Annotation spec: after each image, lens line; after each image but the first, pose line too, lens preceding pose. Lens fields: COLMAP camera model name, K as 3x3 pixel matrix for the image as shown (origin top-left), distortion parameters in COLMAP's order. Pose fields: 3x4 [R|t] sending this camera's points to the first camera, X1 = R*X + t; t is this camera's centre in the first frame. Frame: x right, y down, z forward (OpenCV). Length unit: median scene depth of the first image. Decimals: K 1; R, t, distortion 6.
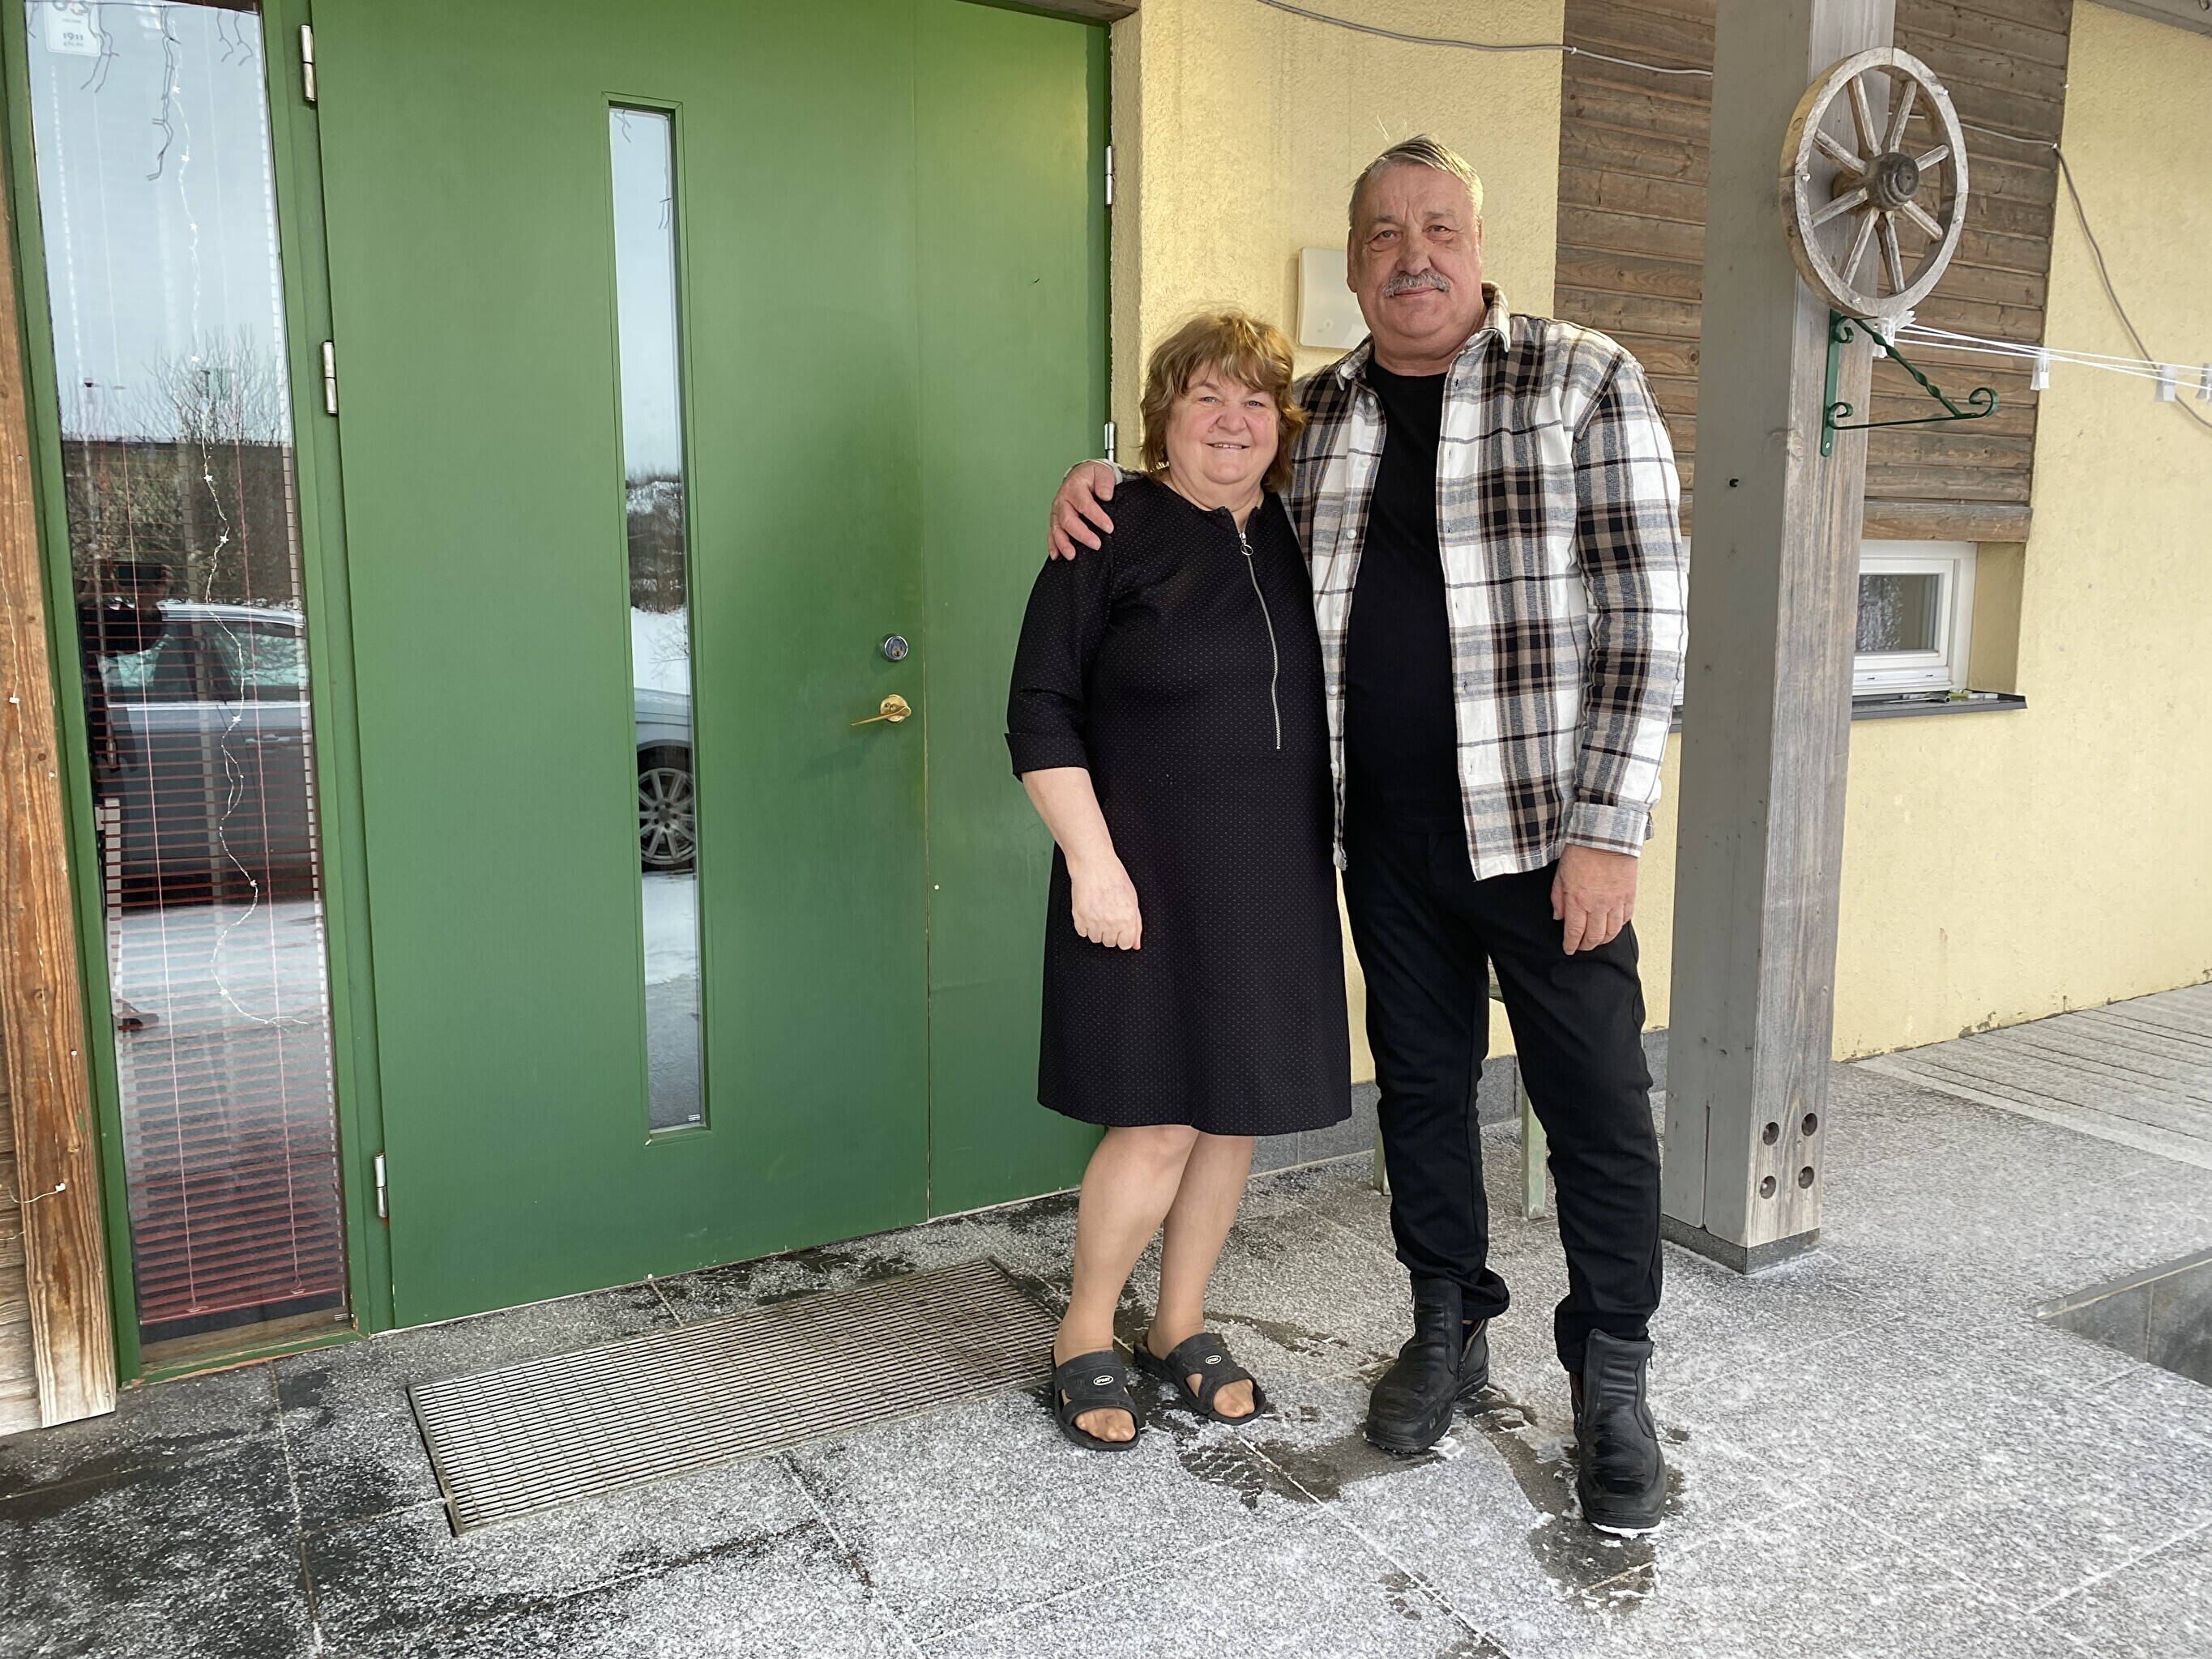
lens RADIAL K [[1681.7, 0, 1110.9], [0, 1681.7, 824.7], [0, 0, 1]] dist [-0.005277, 0.009668]
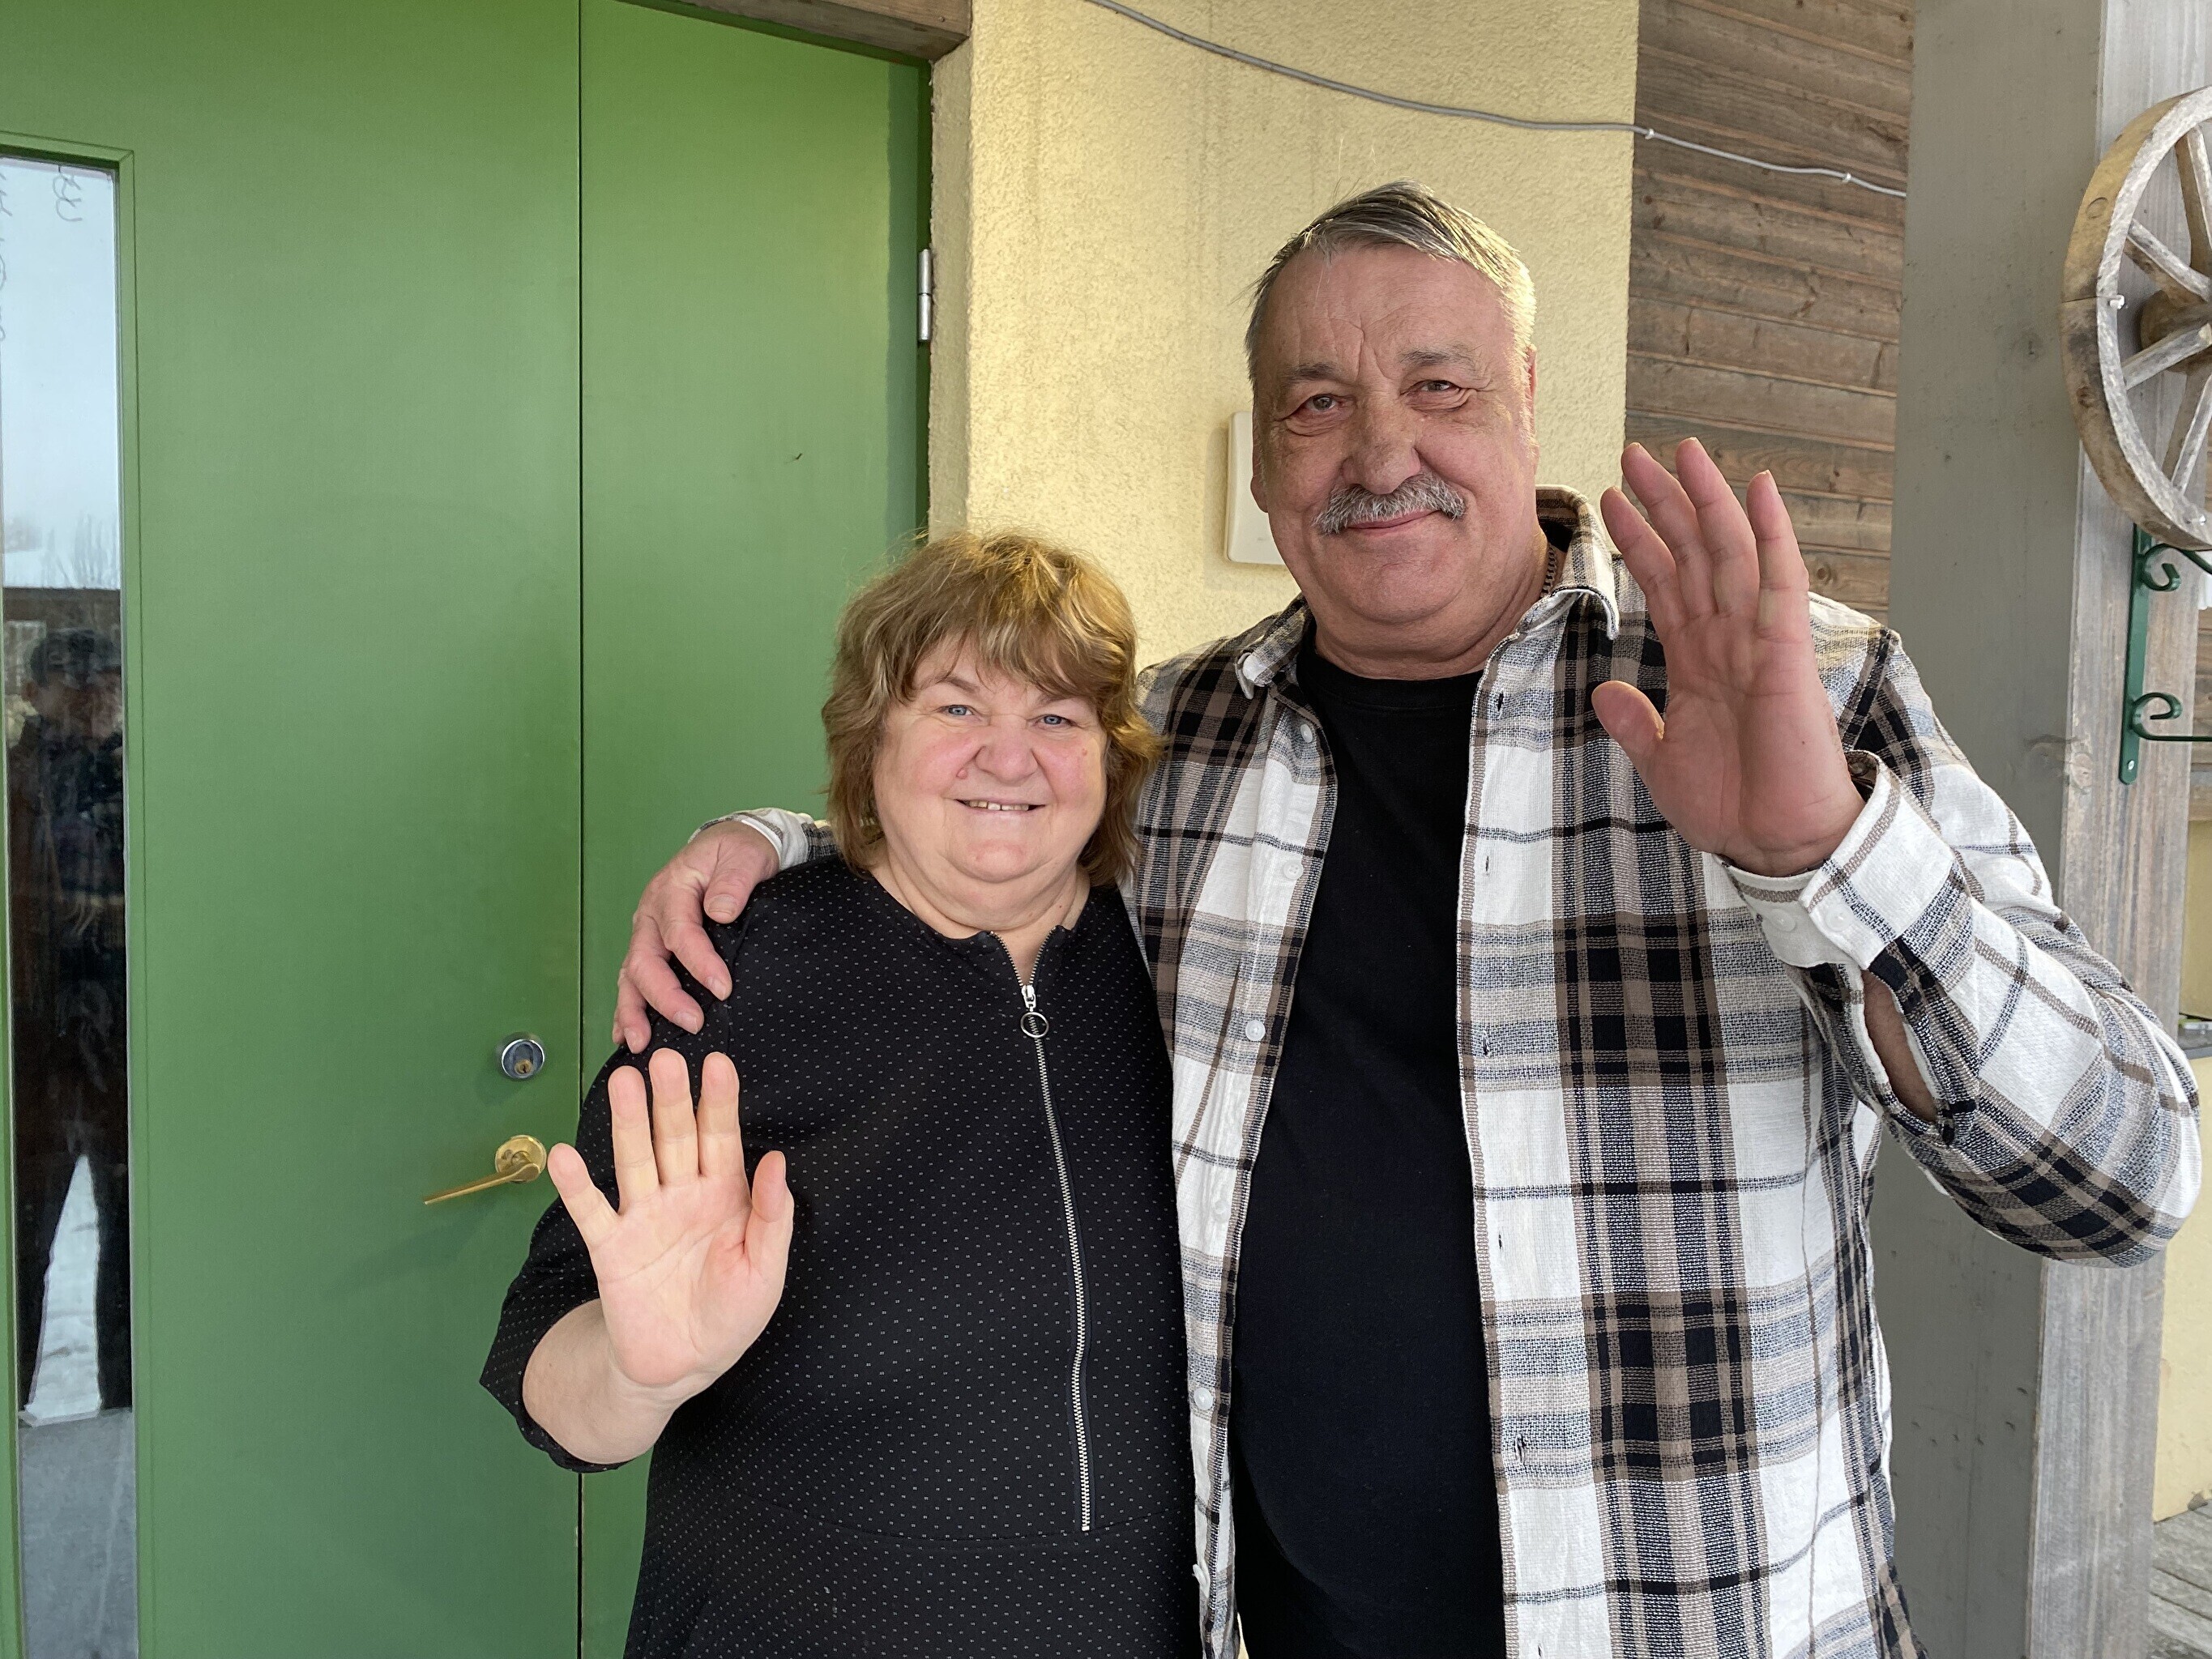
lens RADIAL K [[1681.7, 0, 1103.4], [0, 1681.7, 833.8], [0, 0, 1]] dist [-0.005277, 0.009668]
pose [[0.999769, 0.017541, -0.012394, 0.083467], [-0.018474, 0.996646, -0.079724, -0.147659], [0.010954, 0.079934, 0.996740, 0.420887]]
